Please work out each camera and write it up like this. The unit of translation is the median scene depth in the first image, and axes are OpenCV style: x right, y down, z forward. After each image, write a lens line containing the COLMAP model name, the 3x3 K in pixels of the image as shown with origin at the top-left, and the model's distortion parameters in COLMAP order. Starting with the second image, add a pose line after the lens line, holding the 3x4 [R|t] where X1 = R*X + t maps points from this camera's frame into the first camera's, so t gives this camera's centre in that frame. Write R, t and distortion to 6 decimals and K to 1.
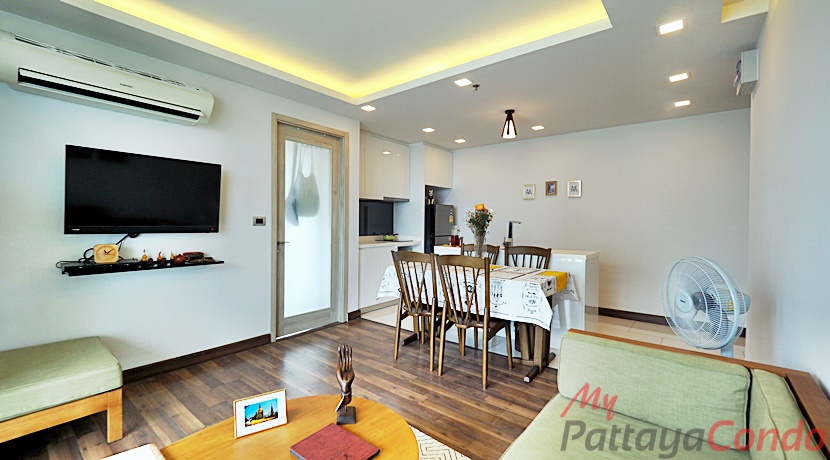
lens RADIAL K [[347.5, 0, 413.8], [0, 347.5, 227.5], [0, 0, 1]] dist [-0.009560, -0.001014]
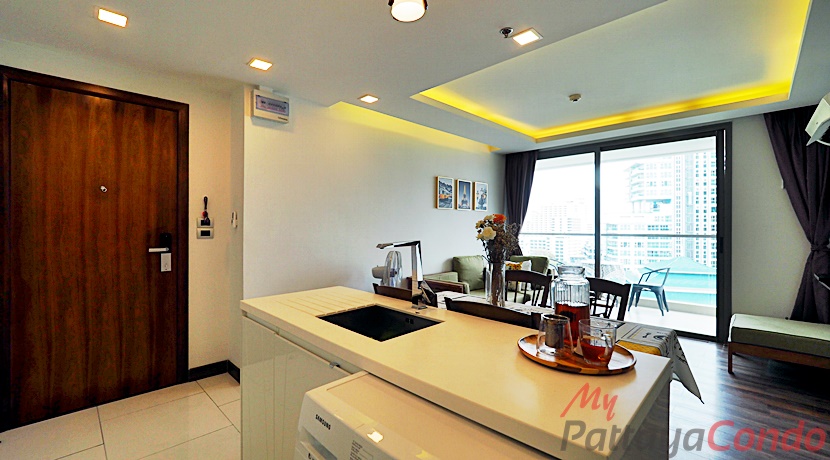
lens RADIAL K [[347.5, 0, 414.0], [0, 347.5, 230.8], [0, 0, 1]] dist [-0.009560, -0.001014]
pose [[-0.994856, -0.007130, 0.101052, 0.218149], [-0.004749, 0.999706, 0.023787, -0.033179], [-0.101192, 0.023185, -0.994597, 1.286174]]
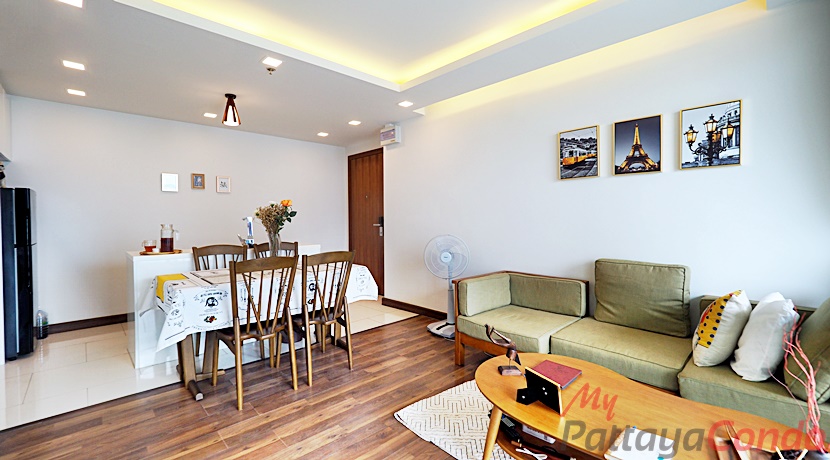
lens RADIAL K [[347.5, 0, 393.7], [0, 347.5, 224.3], [0, 0, 1]] dist [-0.009560, -0.001014]
pose [[0.157412, -0.027301, 0.987156, -0.519338], [0.022566, 0.999456, 0.024042, -0.012003], [-0.987275, 0.018492, 0.157942, 0.416663]]
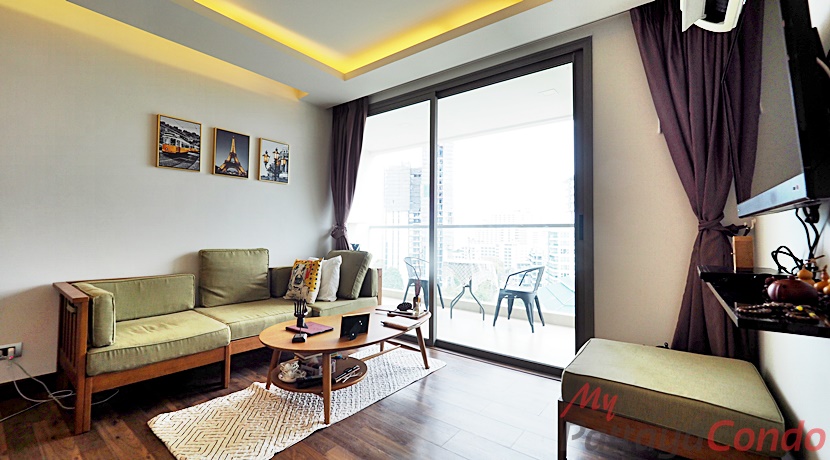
lens RADIAL K [[347.5, 0, 422.5], [0, 347.5, 228.2], [0, 0, 1]] dist [-0.009560, -0.001014]
pose [[-0.998096, -0.015254, -0.059757, -0.204594], [-0.015090, 0.999881, -0.003200, 0.030769], [0.059799, -0.002292, -0.998208, 0.862129]]
